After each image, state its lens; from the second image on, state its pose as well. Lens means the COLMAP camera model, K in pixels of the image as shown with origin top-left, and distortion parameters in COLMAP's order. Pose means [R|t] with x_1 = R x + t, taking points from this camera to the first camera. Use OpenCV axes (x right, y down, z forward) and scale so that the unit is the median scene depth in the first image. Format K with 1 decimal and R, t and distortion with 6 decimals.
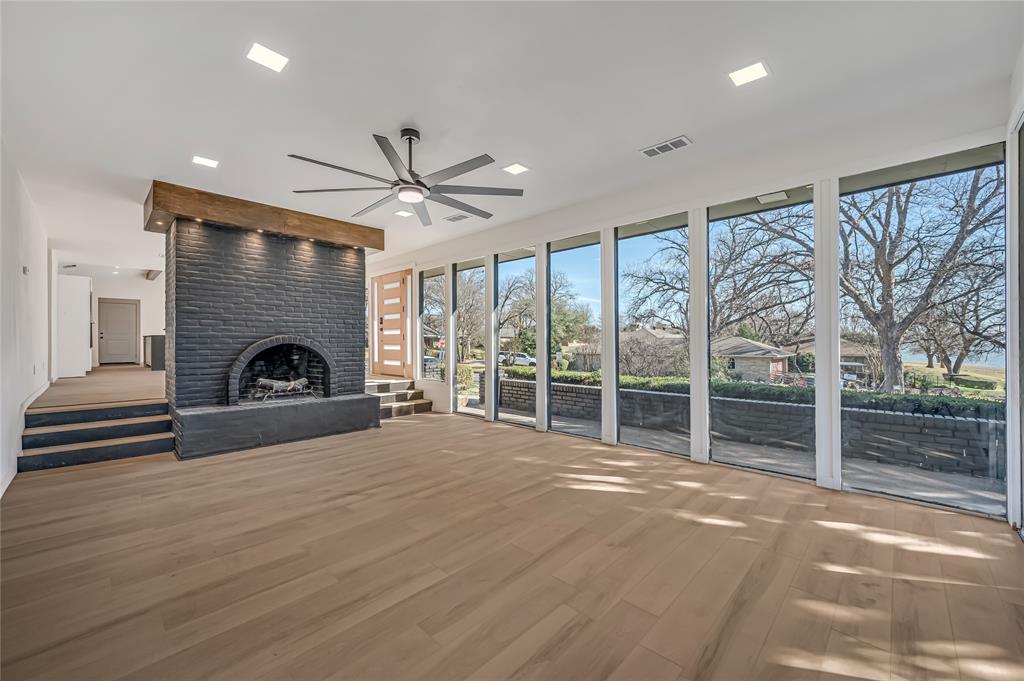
lens RADIAL K [[415.0, 0, 512.2], [0, 415.0, 340.9], [0, 0, 1]] dist [0.001197, 0.000036]
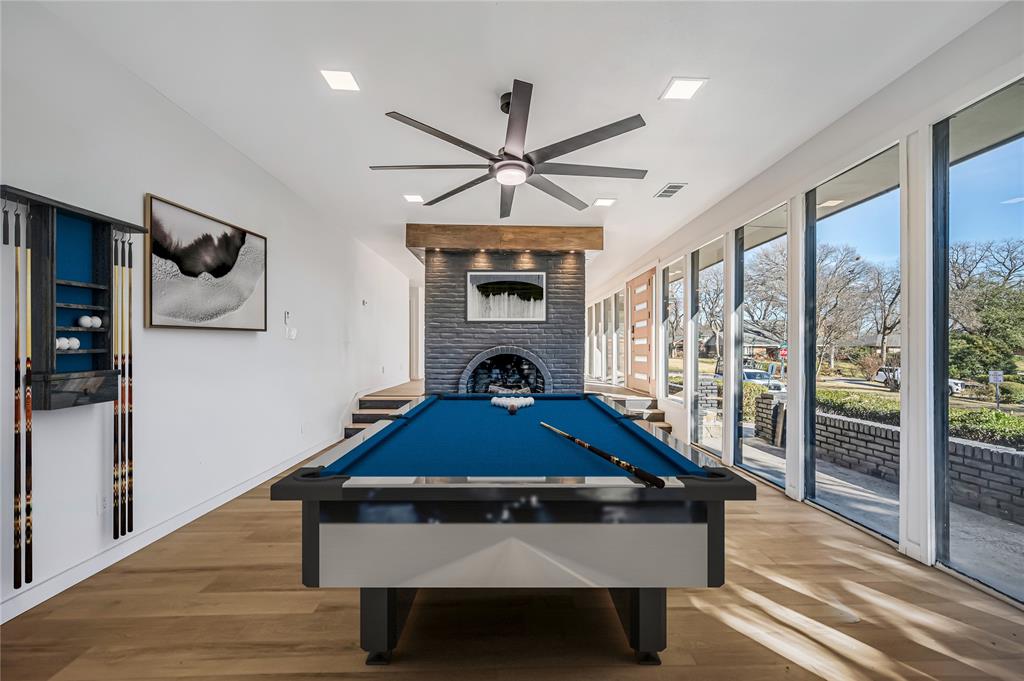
lens RADIAL K [[418.6, 0, 515.3], [0, 418.6, 354.2], [0, 0, 1]] dist [-0.000222, -0.000170]
pose [[0.706435, 0.010585, -0.707698, 0.212791], [-0.004941, 0.999938, 0.010024, -0.003040], [0.707760, -0.003584, 0.706444, 0.255011]]
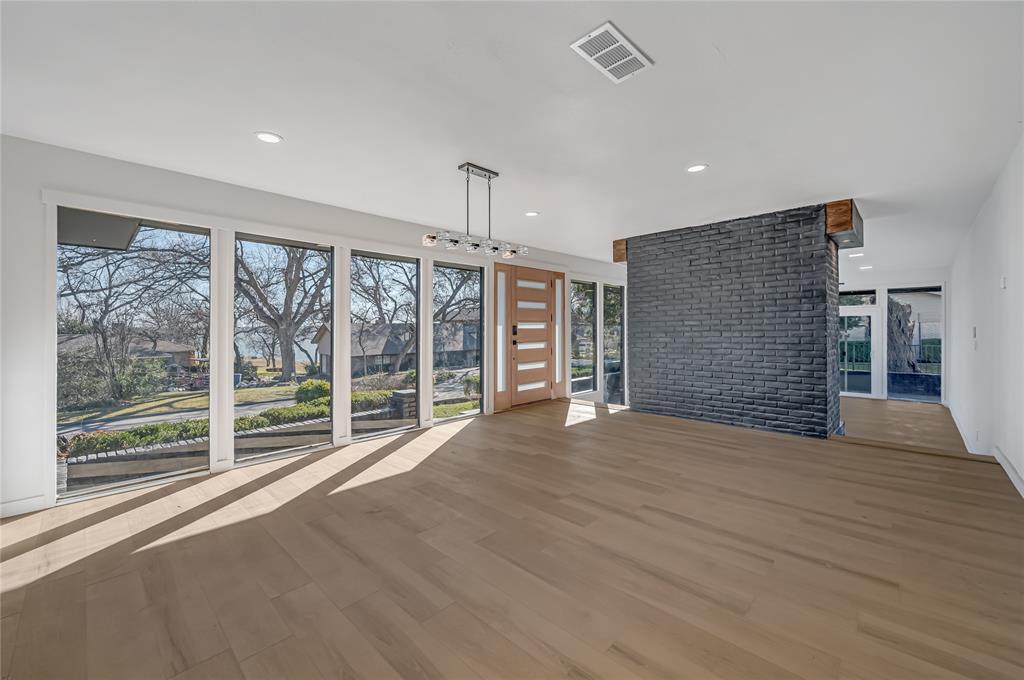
lens RADIAL K [[415.0, 0, 512.6], [0, 415.0, 332.0], [0, 0, 1]] dist [0.001197, 0.000036]
pose [[0.013227, -0.000197, 0.999912, -1.472308], [0.005924, 0.999982, 0.000119, -0.065521], [-0.999895, 0.005922, 0.013228, 1.436960]]
